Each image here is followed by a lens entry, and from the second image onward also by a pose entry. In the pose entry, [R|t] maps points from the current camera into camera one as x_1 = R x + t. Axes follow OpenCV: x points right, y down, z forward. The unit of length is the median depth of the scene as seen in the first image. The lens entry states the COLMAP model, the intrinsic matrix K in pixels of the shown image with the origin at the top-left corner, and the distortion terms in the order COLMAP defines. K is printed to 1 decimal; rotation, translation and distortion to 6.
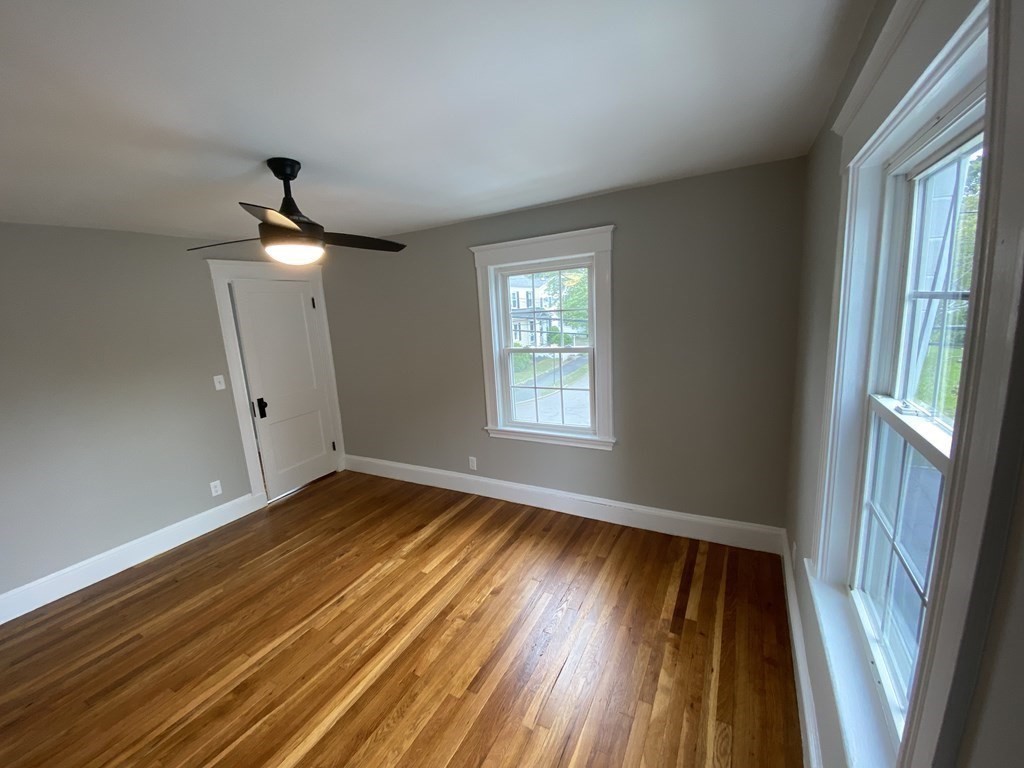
lens RADIAL K [[420.0, 0, 513.6], [0, 420.0, 383.1], [0, 0, 1]] dist [0.029855, -0.024496]
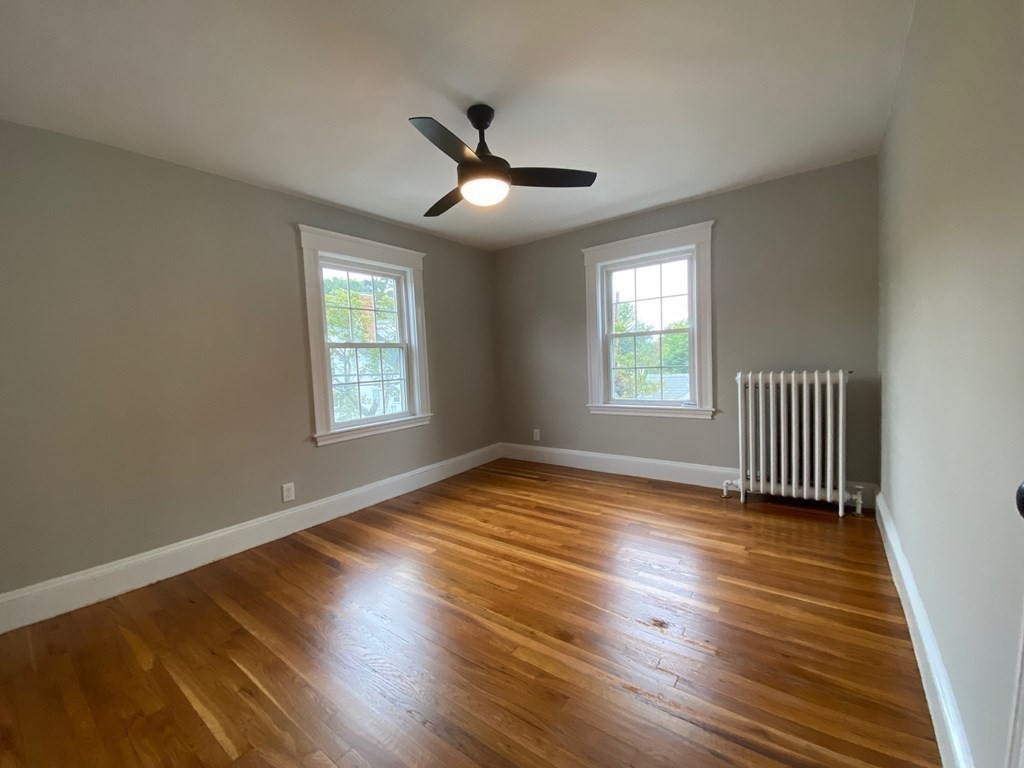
lens RADIAL K [[420.0, 0, 513.6], [0, 420.0, 383.1], [0, 0, 1]] dist [0.029855, -0.024496]
pose [[0.114521, 0.017518, 0.993266, -1.104800], [0.233062, 0.971466, -0.044005, 0.174610], [-0.965695, 0.236533, 0.107170, 0.650516]]
